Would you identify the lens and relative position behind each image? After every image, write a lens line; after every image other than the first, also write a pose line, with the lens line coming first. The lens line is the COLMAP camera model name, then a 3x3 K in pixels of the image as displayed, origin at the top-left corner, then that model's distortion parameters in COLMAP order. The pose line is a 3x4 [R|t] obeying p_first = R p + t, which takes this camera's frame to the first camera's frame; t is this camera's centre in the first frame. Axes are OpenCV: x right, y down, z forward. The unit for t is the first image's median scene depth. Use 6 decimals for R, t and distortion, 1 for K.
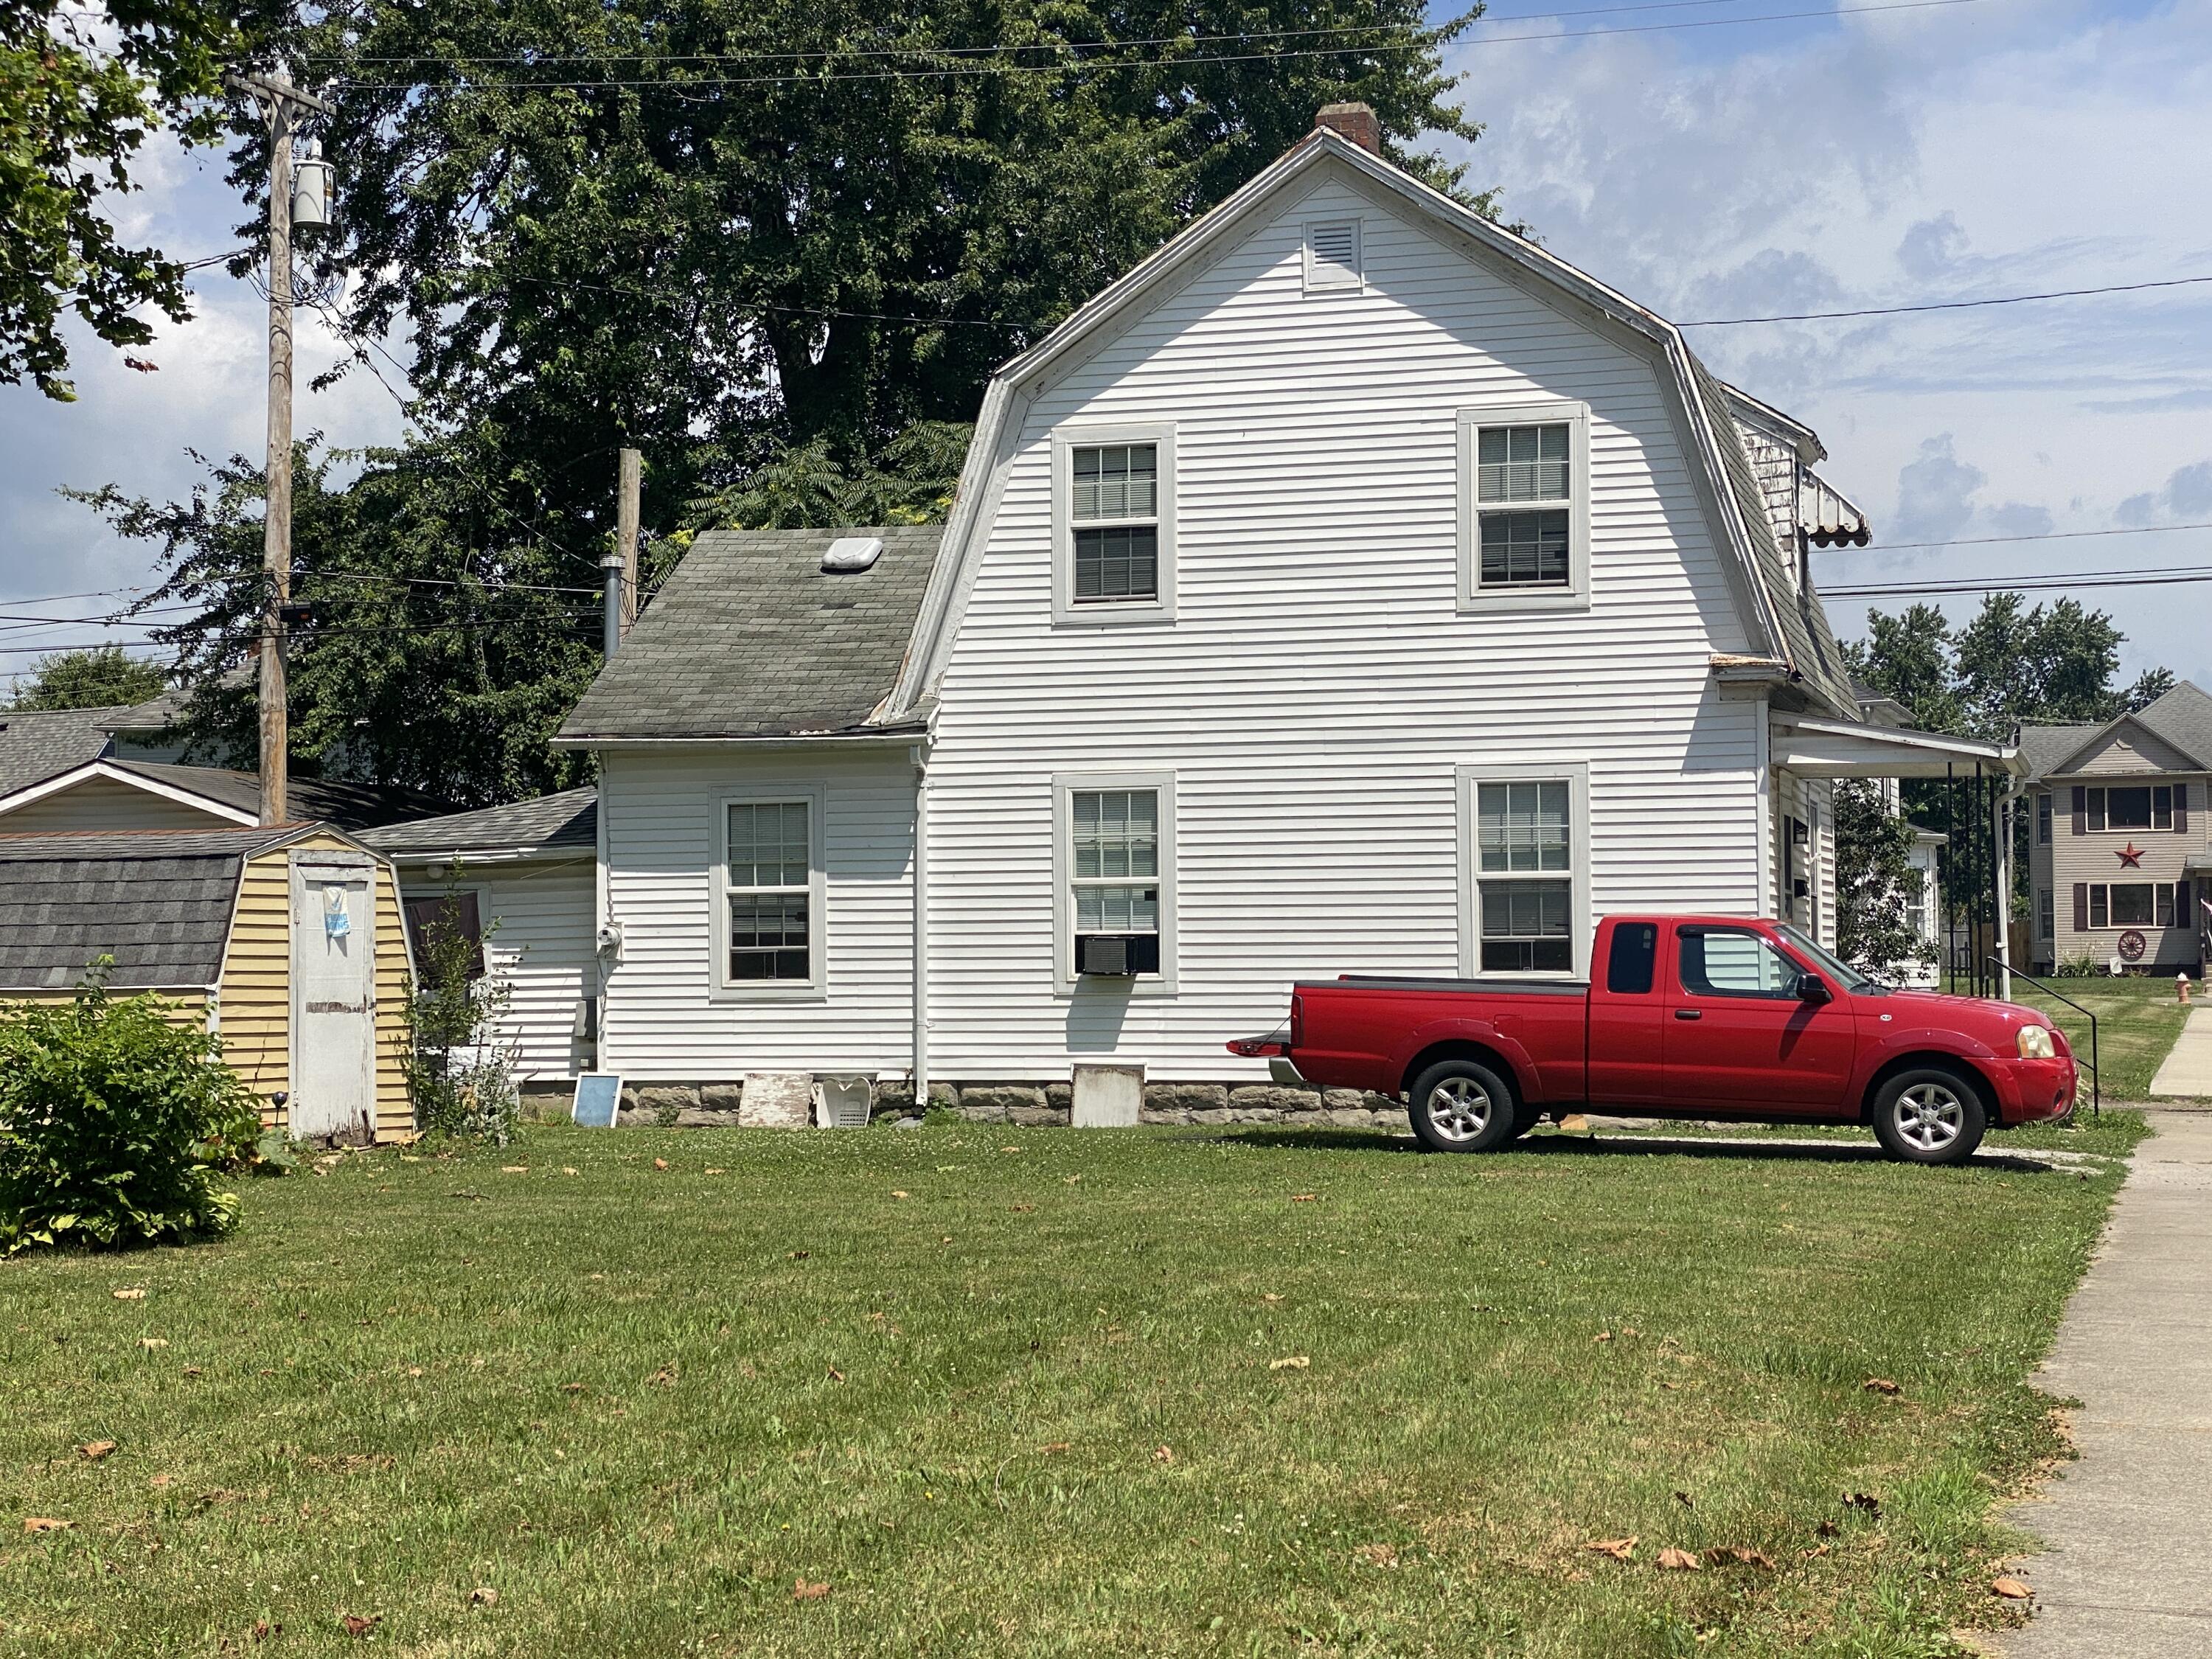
lens RADIAL K [[3527.9, 0, 1106.0], [0, 3527.9, 829.5], [0, 0, 1]] dist [0.002504, 0.010184]
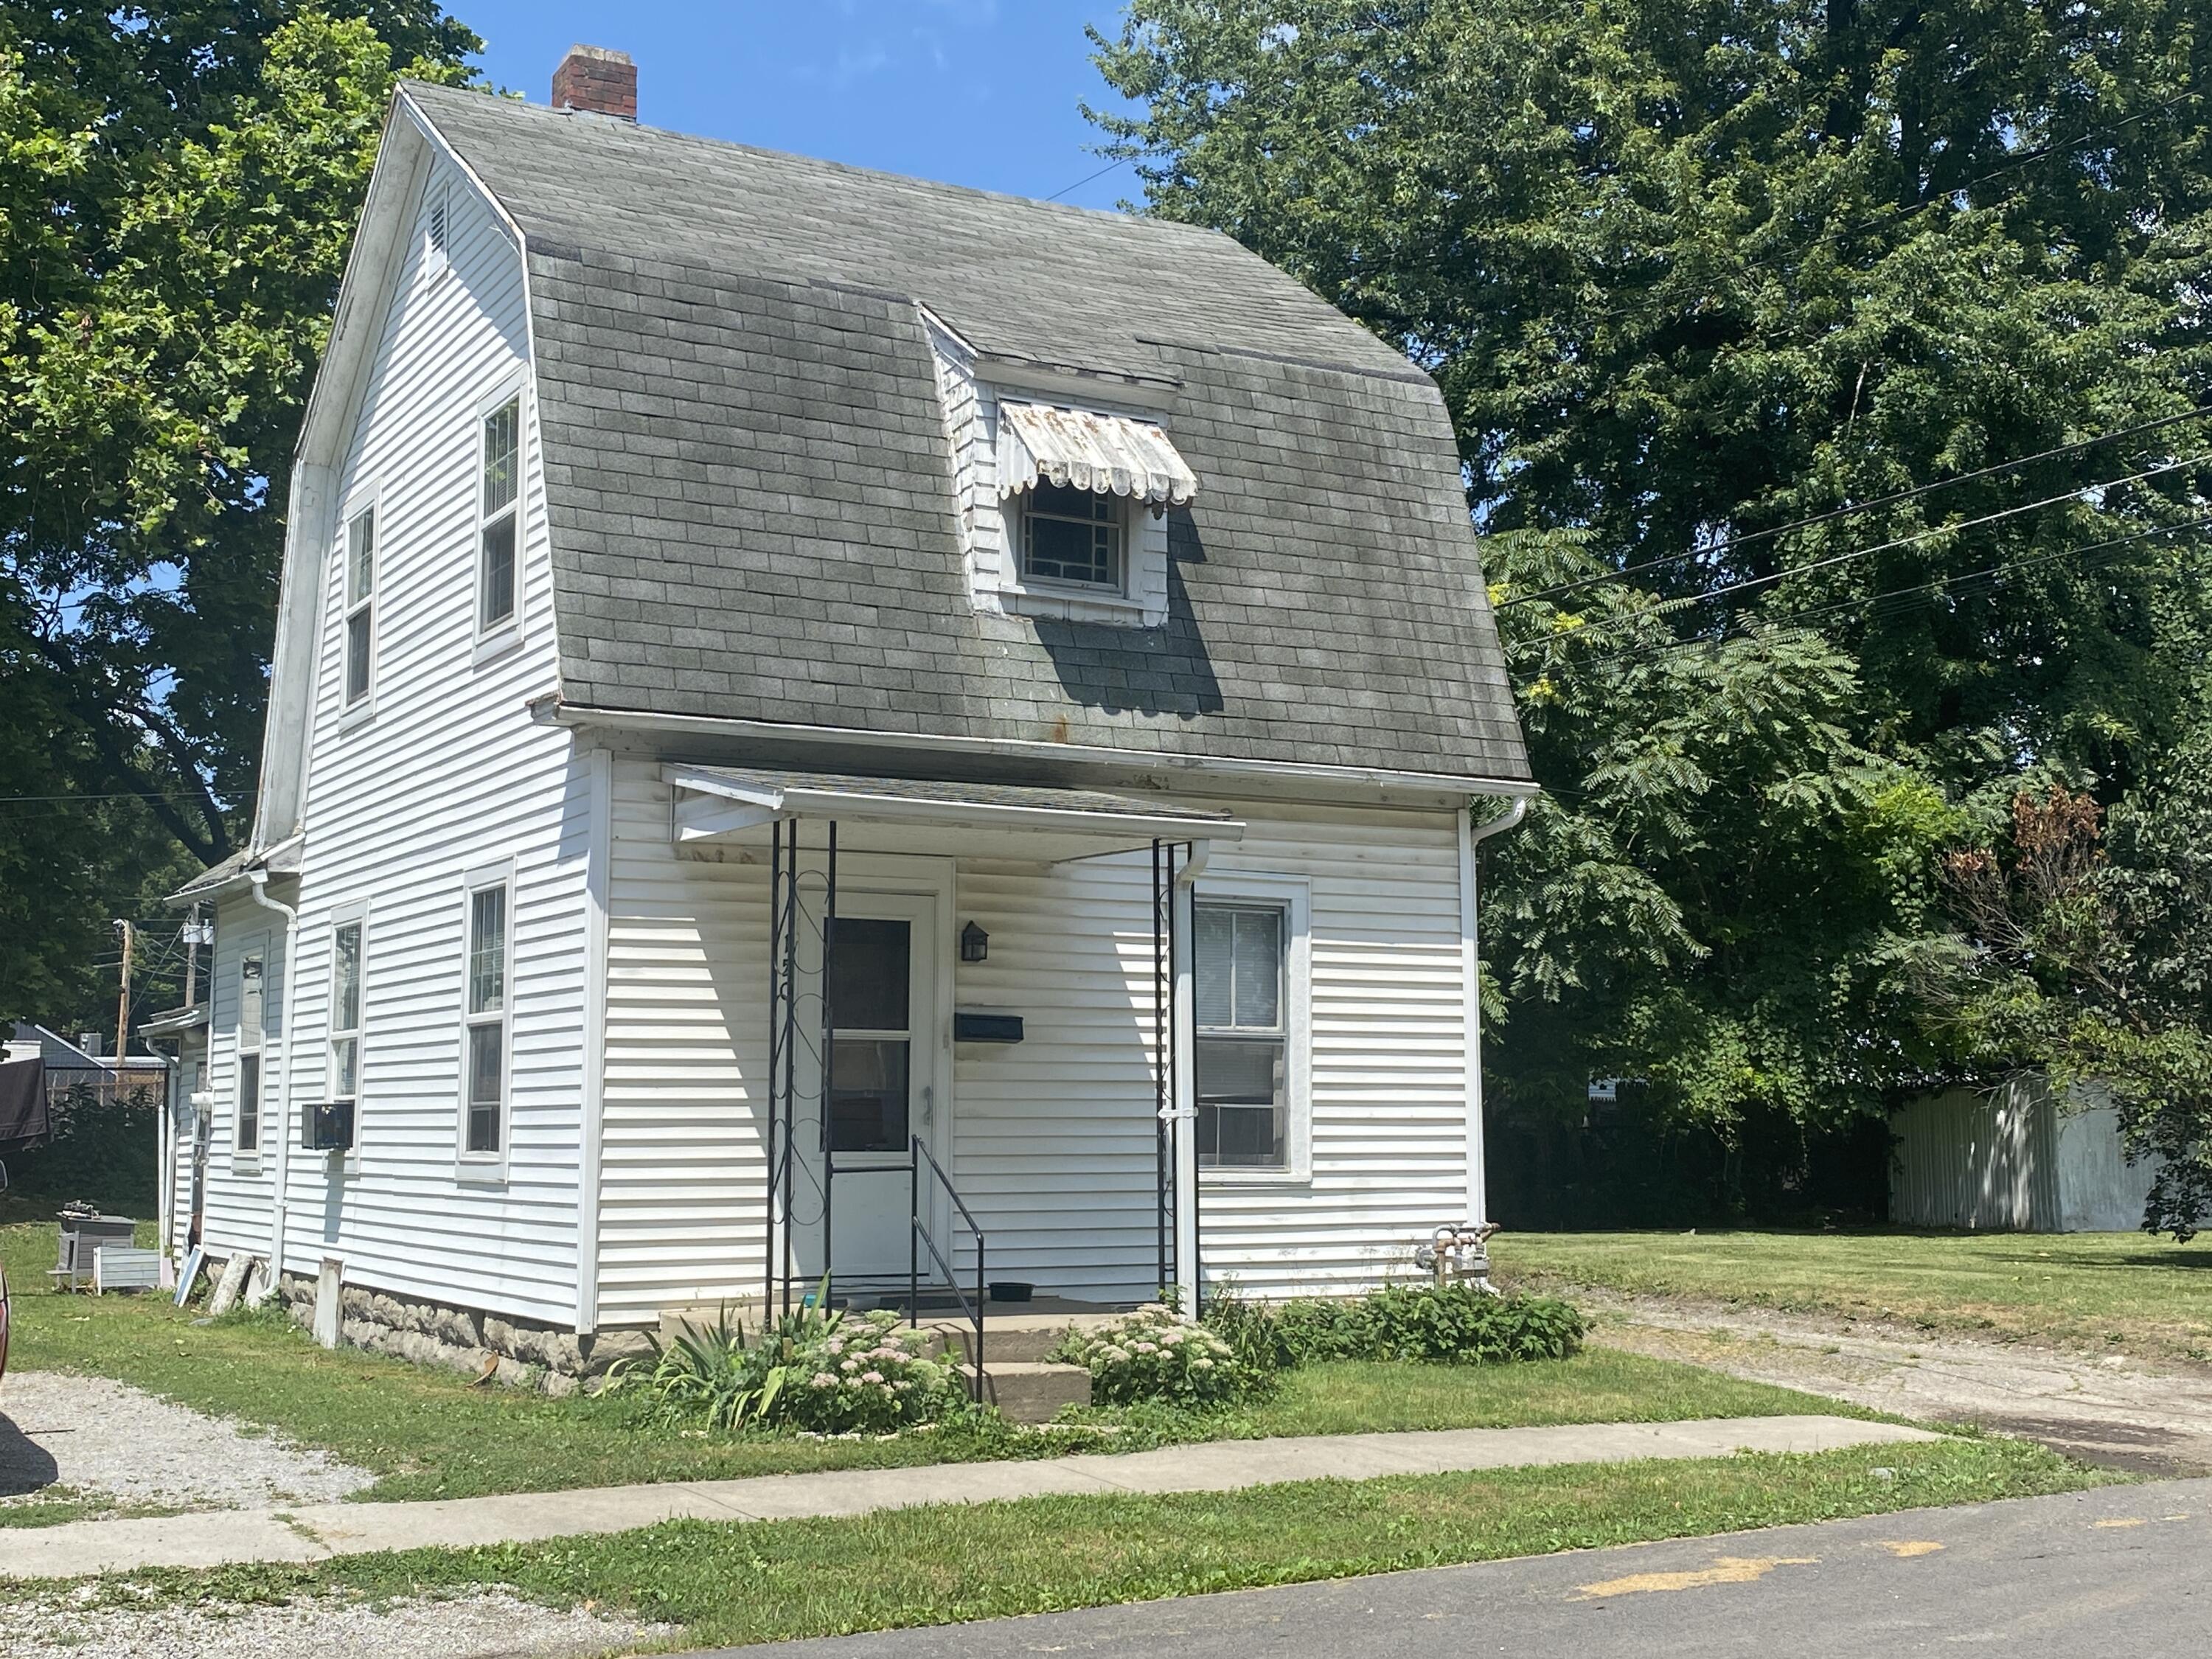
lens RADIAL K [[2716.0, 0, 1106.0], [0, 2716.0, 829.5], [0, 0, 1]] dist [0.016213, 0.011618]
pose [[0.724904, -0.067151, -0.685569, 0.573485], [0.012983, 0.996392, -0.083868, 0.021661], [0.688727, 0.051896, 0.723161, 0.661126]]
